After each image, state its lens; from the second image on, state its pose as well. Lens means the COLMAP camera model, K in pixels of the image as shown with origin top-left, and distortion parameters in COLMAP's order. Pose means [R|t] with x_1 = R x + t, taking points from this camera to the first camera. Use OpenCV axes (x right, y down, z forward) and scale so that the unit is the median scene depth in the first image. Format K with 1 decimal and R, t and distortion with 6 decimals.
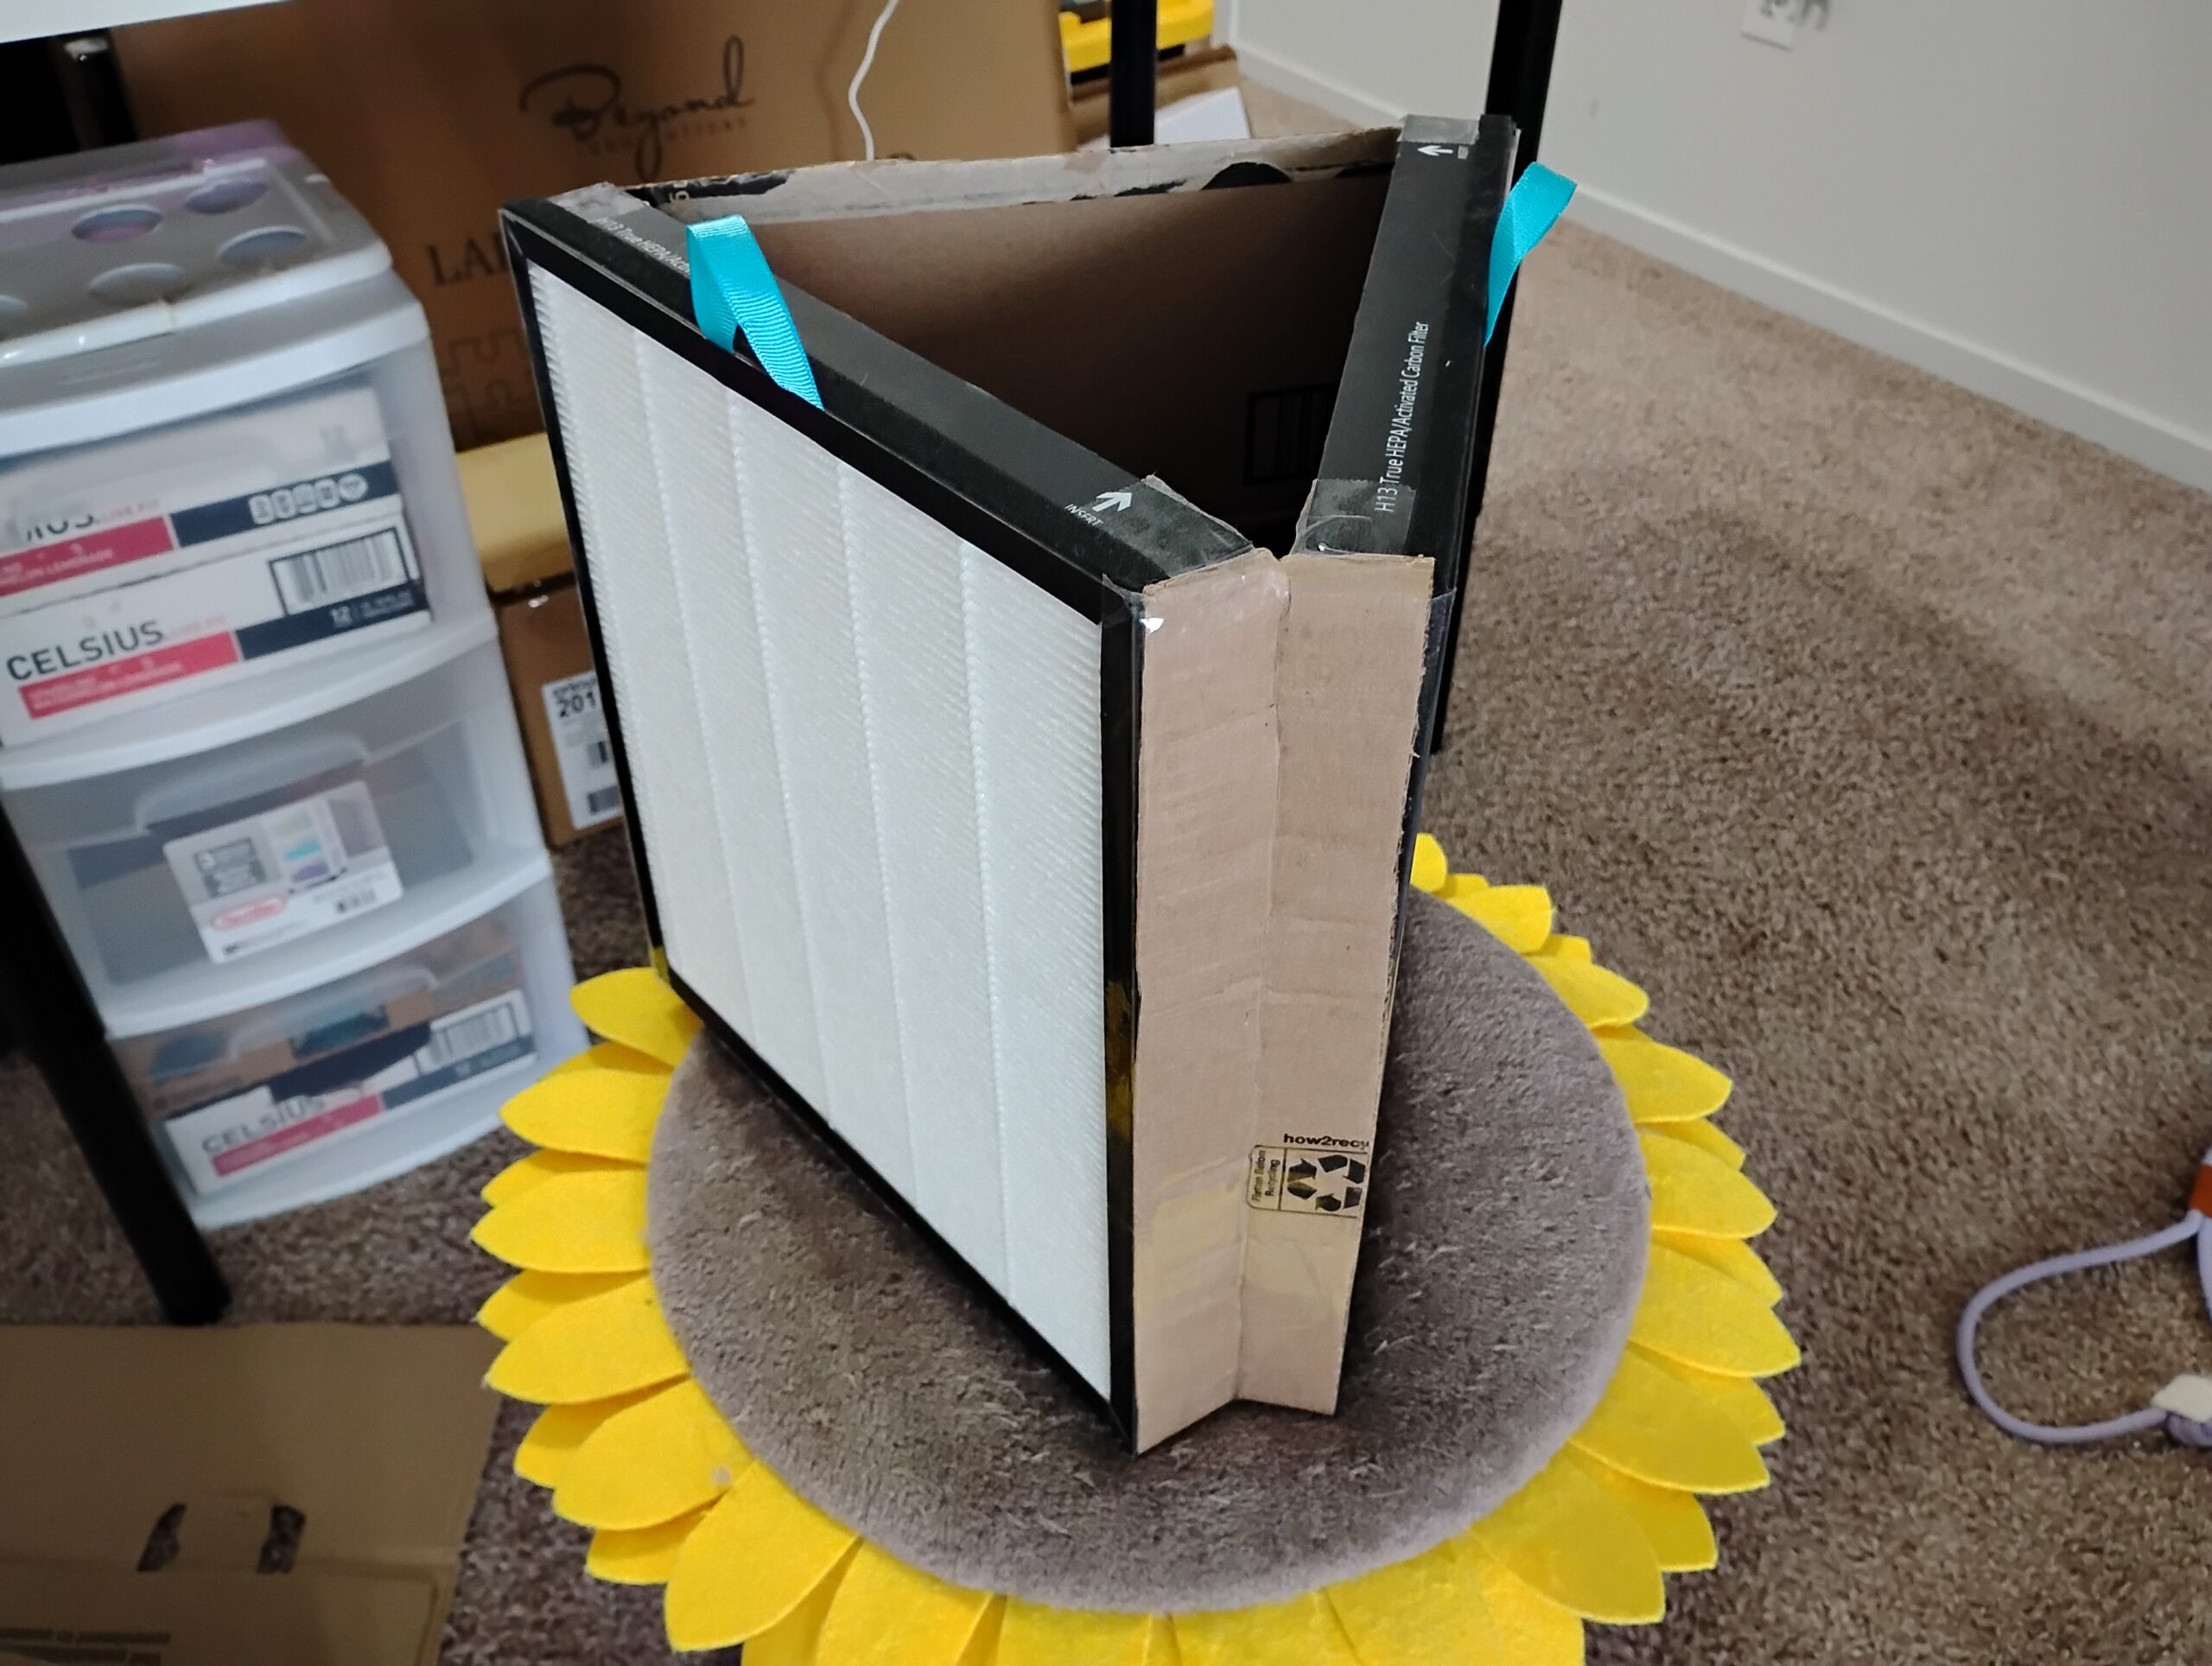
lens RADIAL K [[1912.7, 0, 1106.0], [0, 1912.7, 833.0], [0, 0, 1]] dist [0.076682, -0.135939]
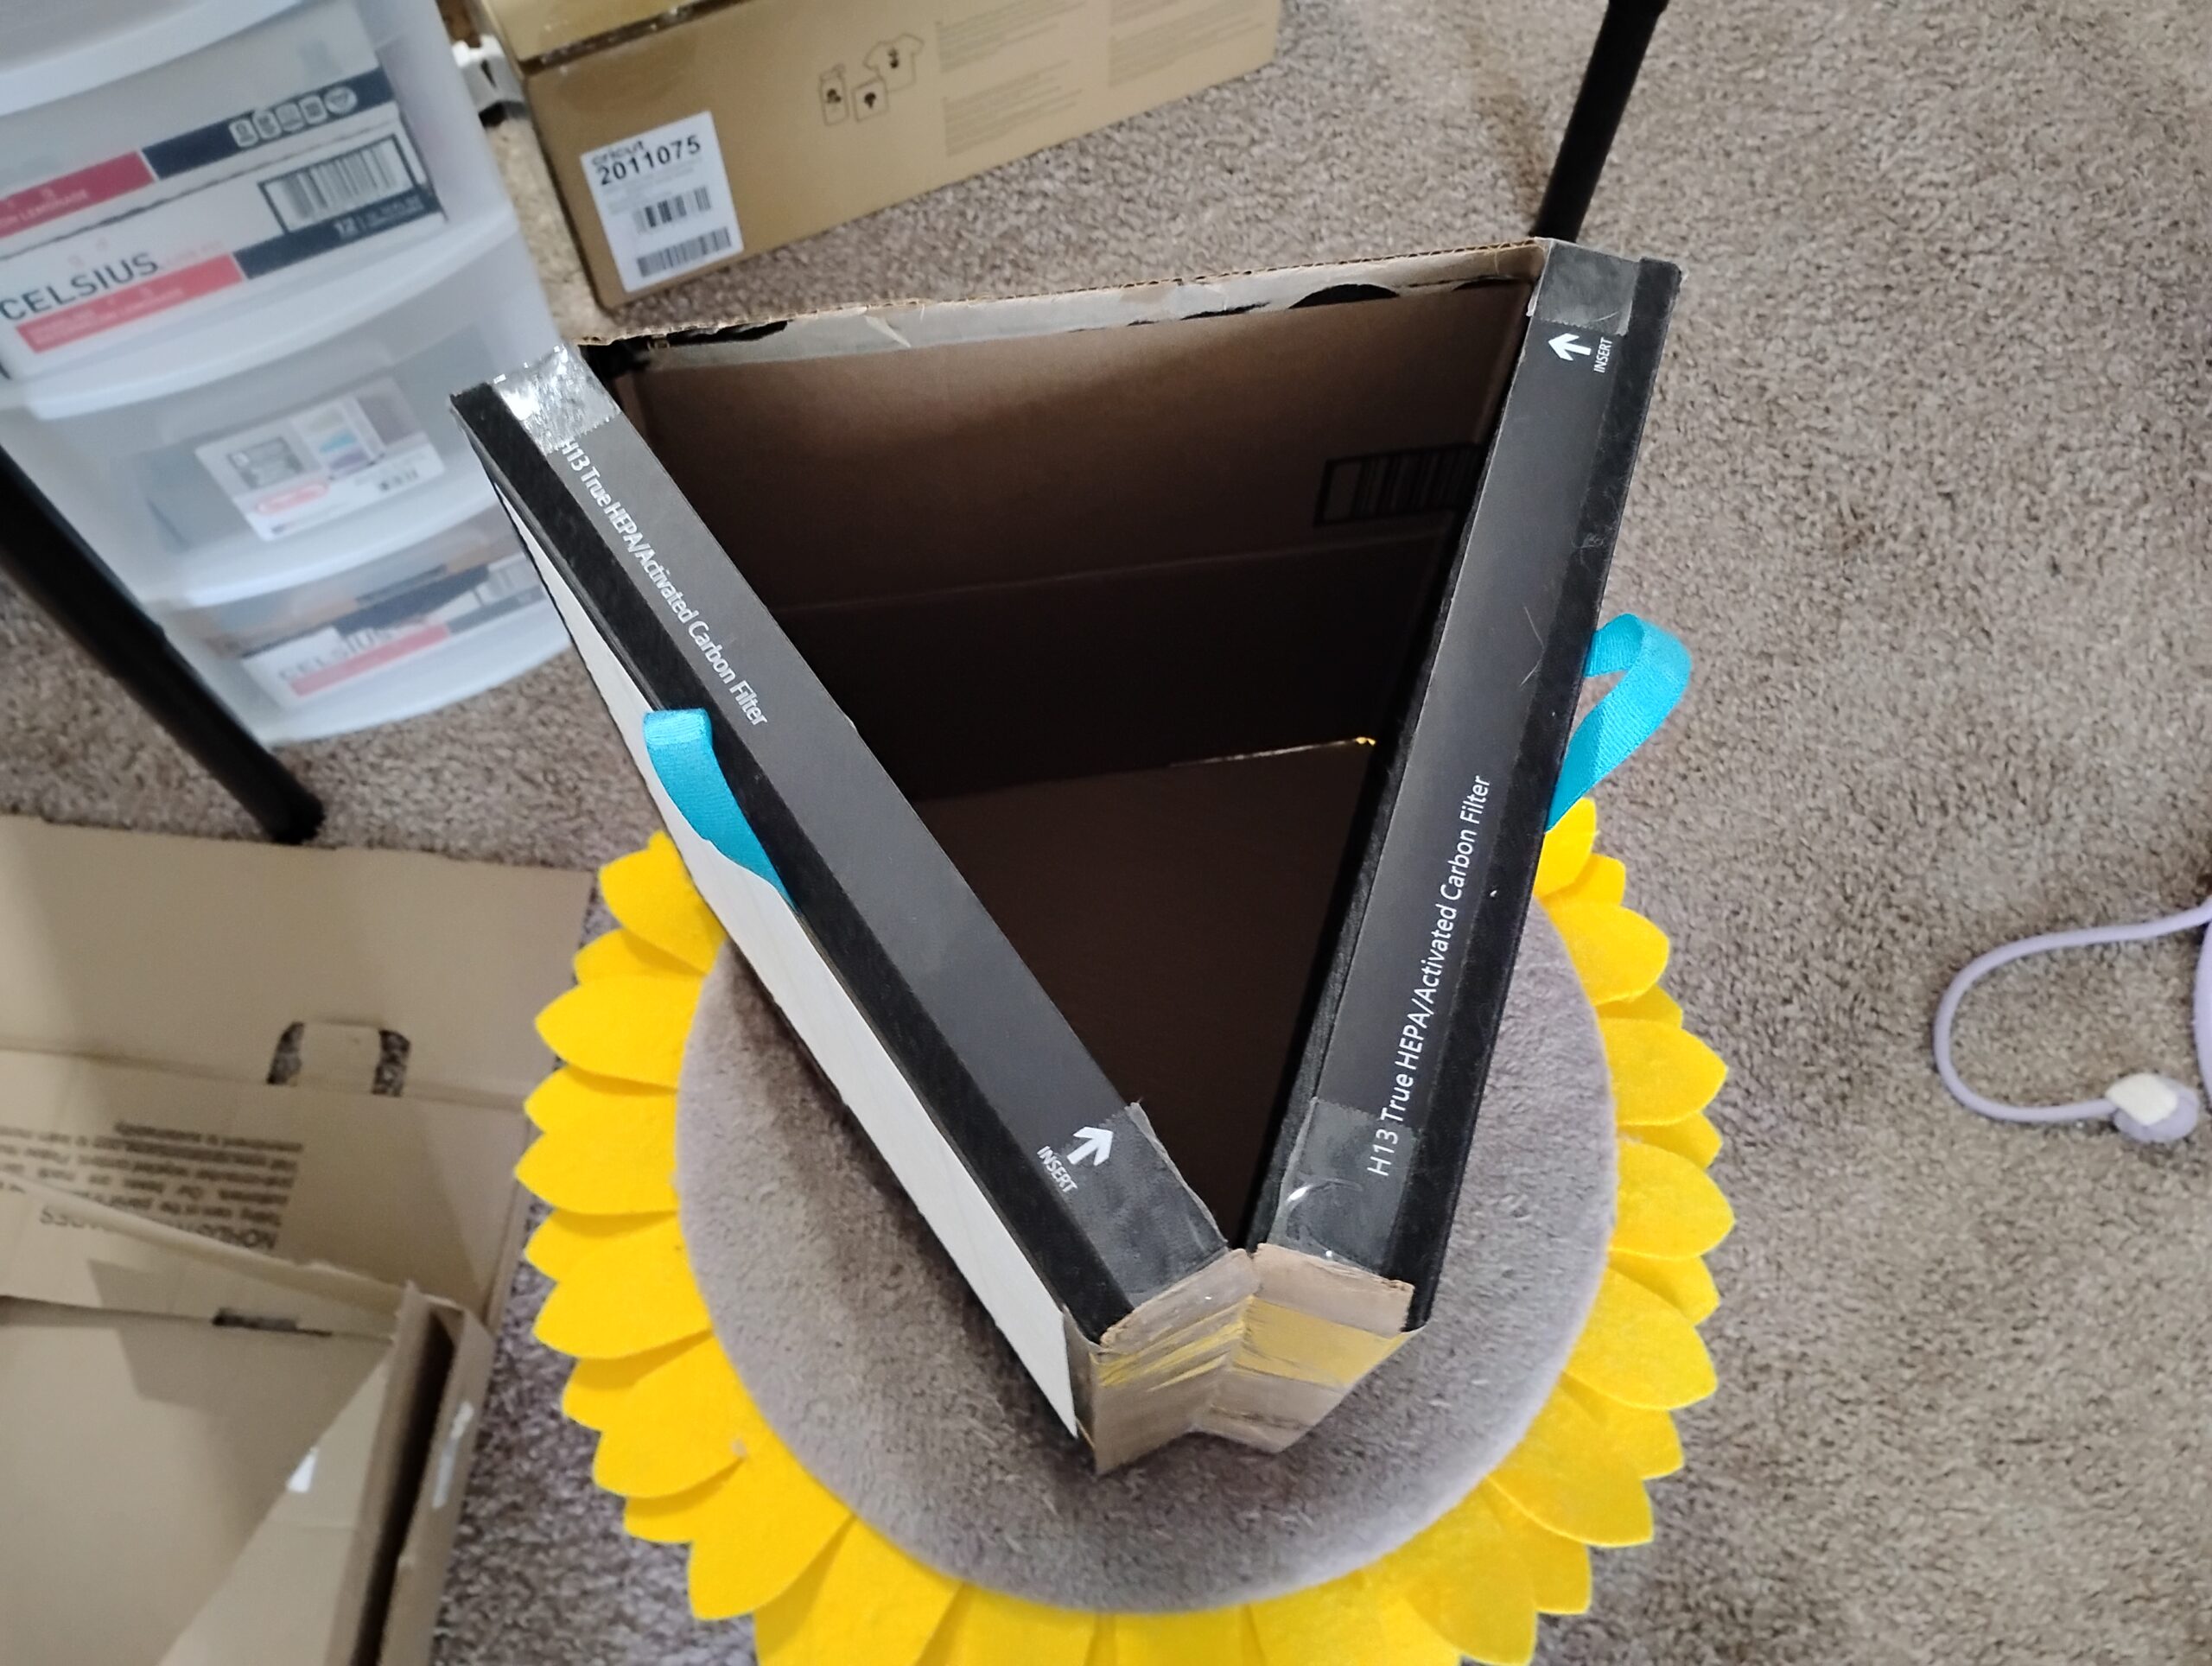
lens RADIAL K [[1894.0, 0, 1097.3], [0, 1894.0, 833.5], [0, 0, 1]] dist [0.077212, -0.128540]
pose [[0.995202, 0.092653, -0.031447, 0.008109], [-0.067469, 0.882601, 0.465256, -0.276573], [0.070863, -0.460902, 0.884617, 0.090445]]
